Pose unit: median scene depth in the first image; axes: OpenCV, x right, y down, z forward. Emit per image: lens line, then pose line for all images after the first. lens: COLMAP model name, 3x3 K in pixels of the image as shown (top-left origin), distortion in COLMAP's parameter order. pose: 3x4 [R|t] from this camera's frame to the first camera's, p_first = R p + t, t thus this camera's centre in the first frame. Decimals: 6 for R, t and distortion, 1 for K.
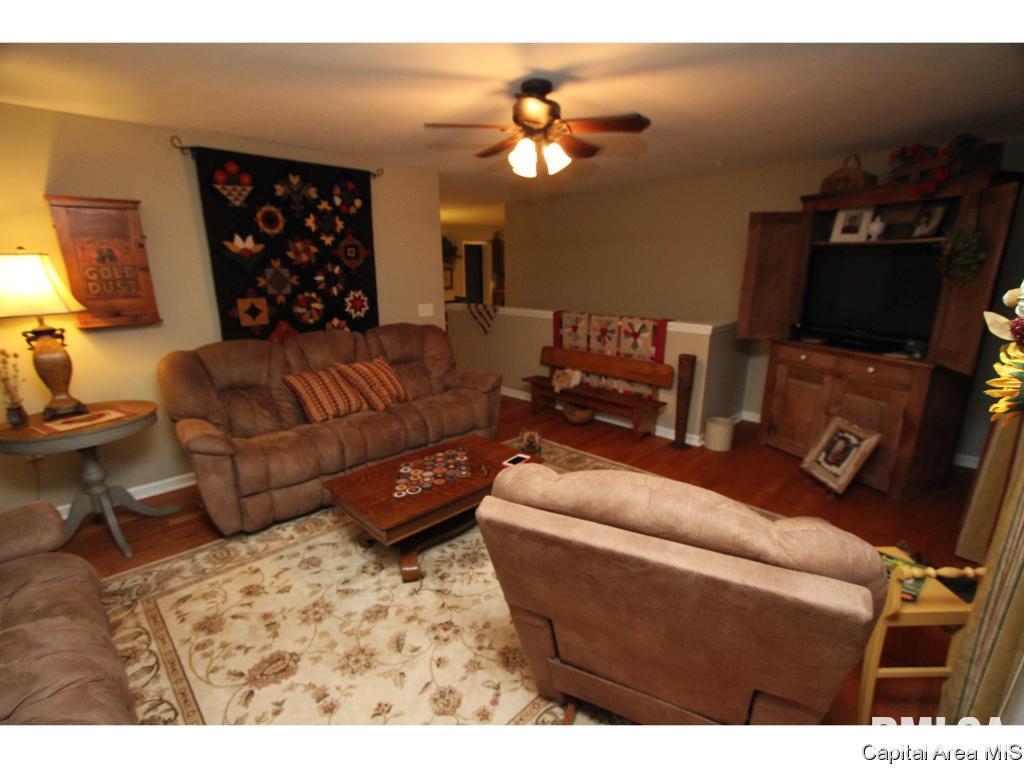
lens RADIAL K [[469.9, 0, 504.7], [0, 469.9, 387.0], [0, 0, 1]] dist [-0.022059, 0.003232]
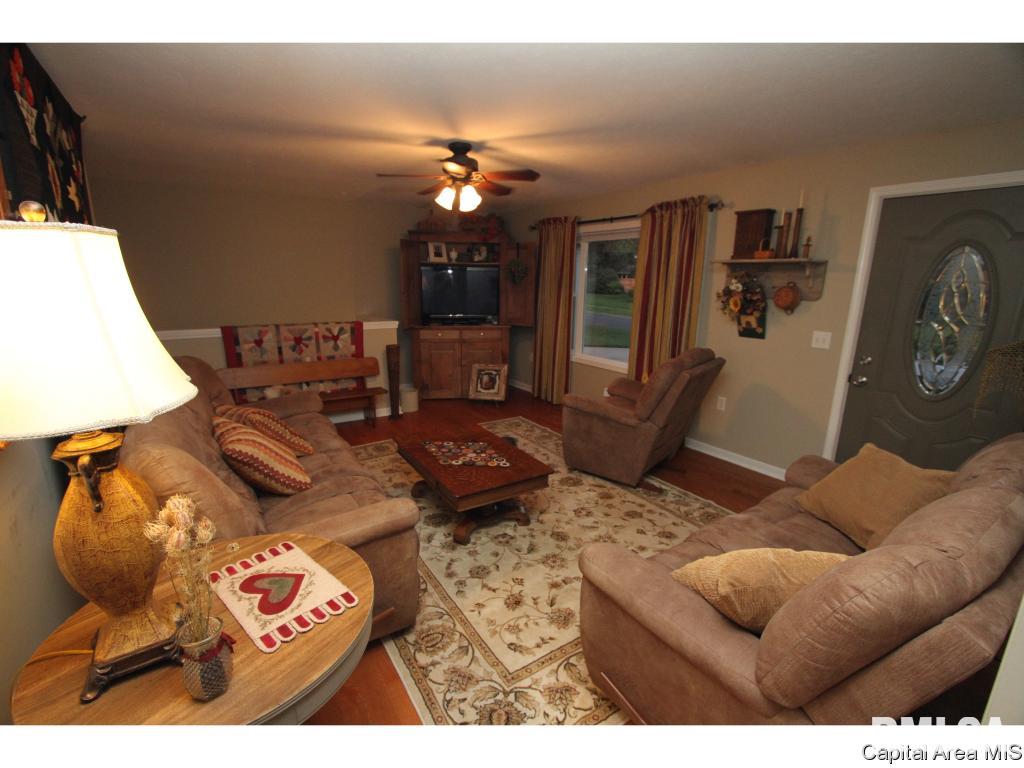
lens RADIAL K [[469.9, 0, 516.9], [0, 469.9, 388.7], [0, 0, 1]] dist [-0.022059, 0.003232]
pose [[0.201074, -0.220719, 0.954386, -0.950892], [0.233025, 0.957094, 0.172251, -0.114499], [-0.951456, 0.187760, 0.243879, 0.453290]]
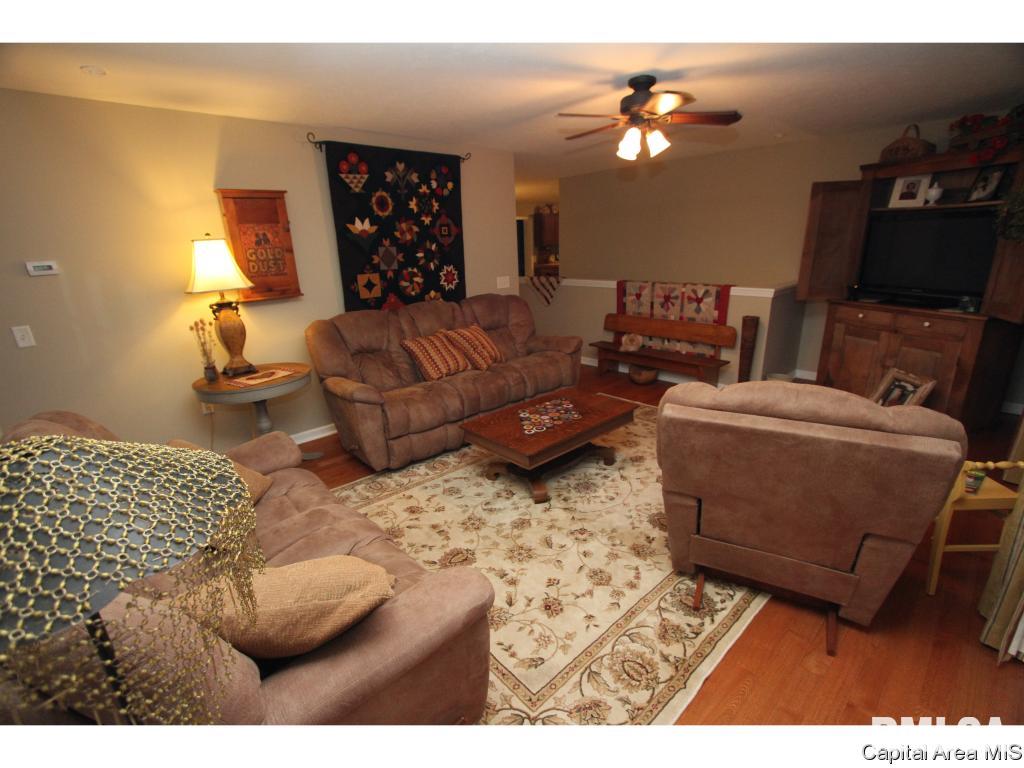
lens RADIAL K [[469.9, 0, 506.3], [0, 469.9, 388.4], [0, 0, 1]] dist [-0.022059, 0.003232]
pose [[0.998891, -0.017510, -0.043696, -0.162616], [0.019734, 0.998504, 0.050989, 0.038567], [0.042738, -0.051795, 0.997743, -0.146731]]
